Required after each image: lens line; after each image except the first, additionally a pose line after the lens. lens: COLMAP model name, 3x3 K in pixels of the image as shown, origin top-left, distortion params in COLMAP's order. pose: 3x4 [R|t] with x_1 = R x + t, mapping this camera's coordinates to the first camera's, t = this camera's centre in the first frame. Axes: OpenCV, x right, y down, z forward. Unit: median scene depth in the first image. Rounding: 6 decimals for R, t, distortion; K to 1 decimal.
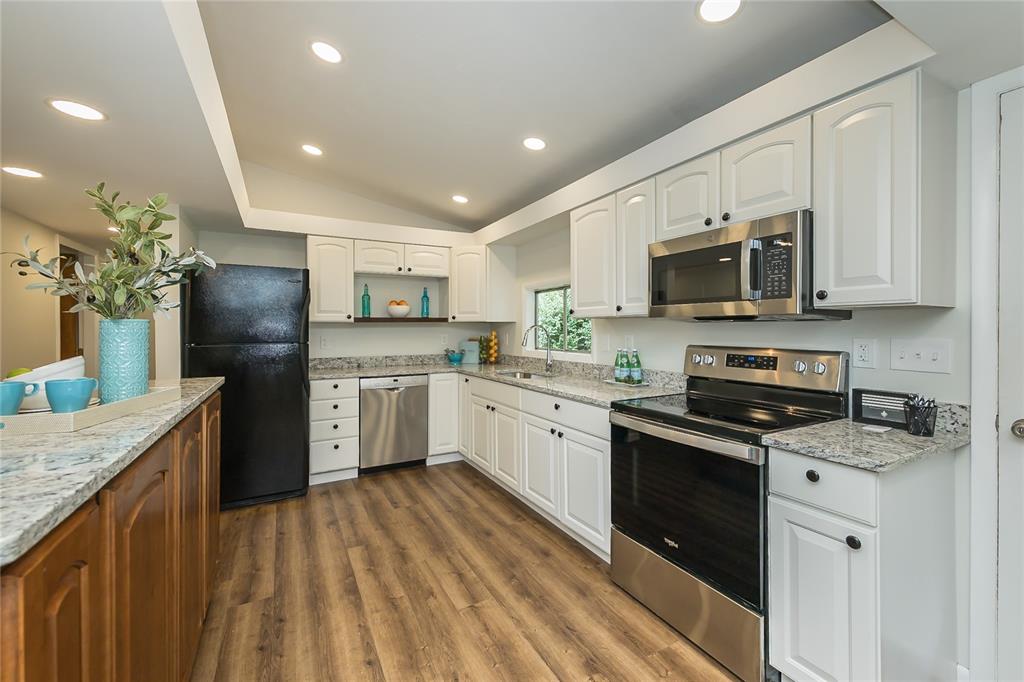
lens RADIAL K [[416.7, 0, 514.6], [0, 416.7, 325.4], [0, 0, 1]] dist [-0.000271, -0.000190]
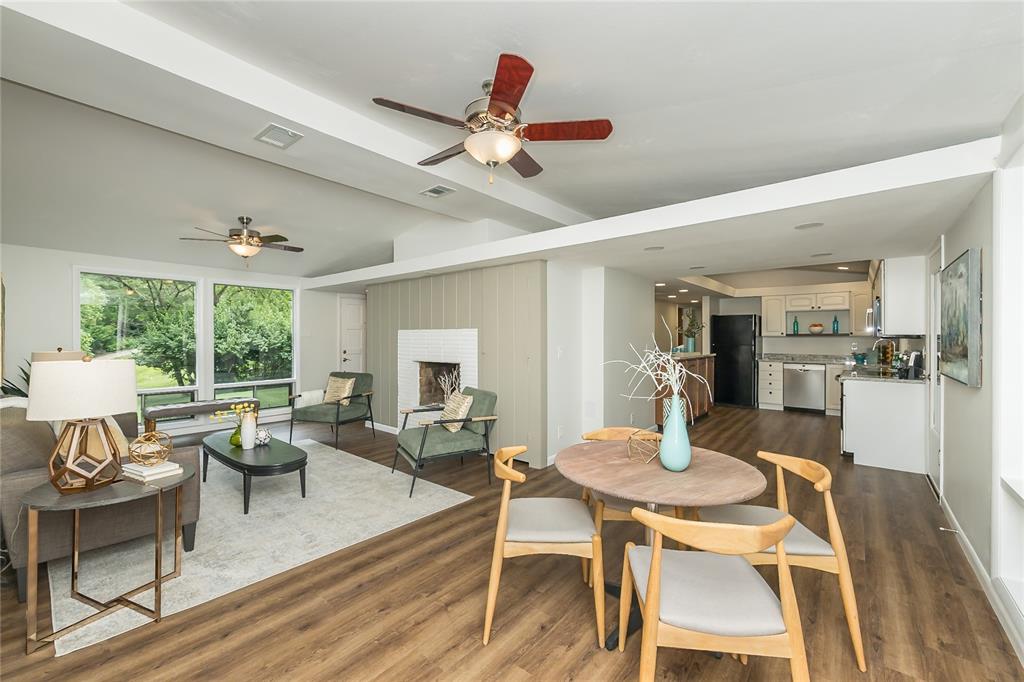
lens RADIAL K [[416.7, 0, 540.3], [0, 416.7, 337.9], [0, 0, 1]] dist [-0.000271, -0.000190]
pose [[0.377951, 0.011709, -0.925752, 1.380113], [-0.000472, 0.999922, 0.012455, -0.032201], [0.925826, -0.004271, 0.377927, -1.158511]]
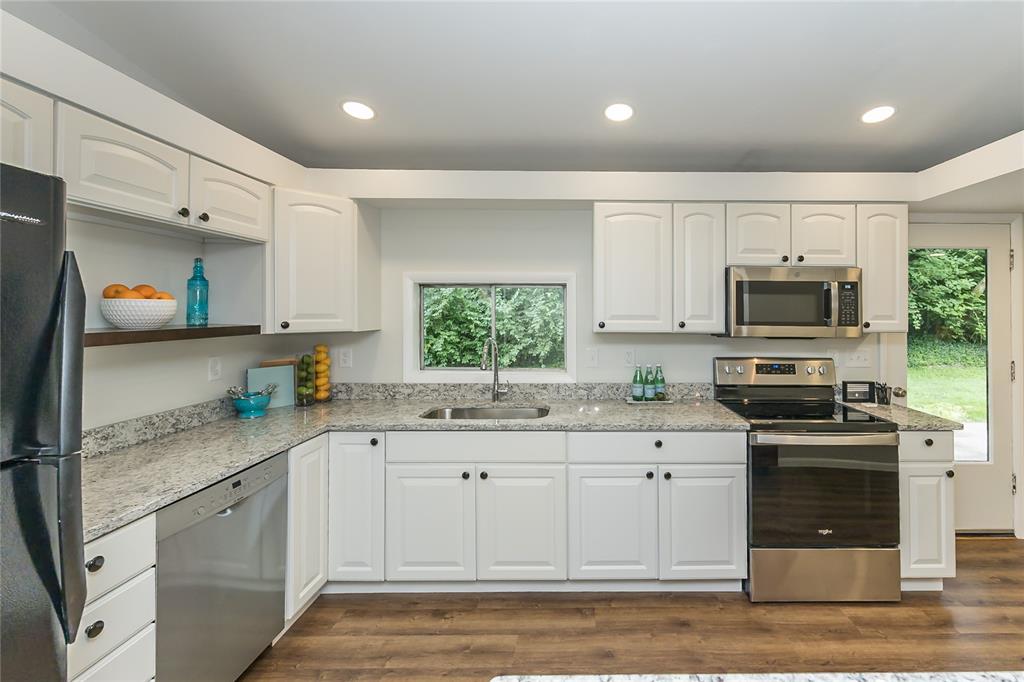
lens RADIAL K [[439.1, 0, 590.7], [0, 439.1, 308.5], [0, 0, 1]] dist [-0.000863, 0.000203]
pose [[0.475776, 0.012017, 0.879484, -0.665268], [-0.012587, 0.999897, -0.006853, -0.061442], [-0.879476, -0.007809, 0.475878, 0.631374]]
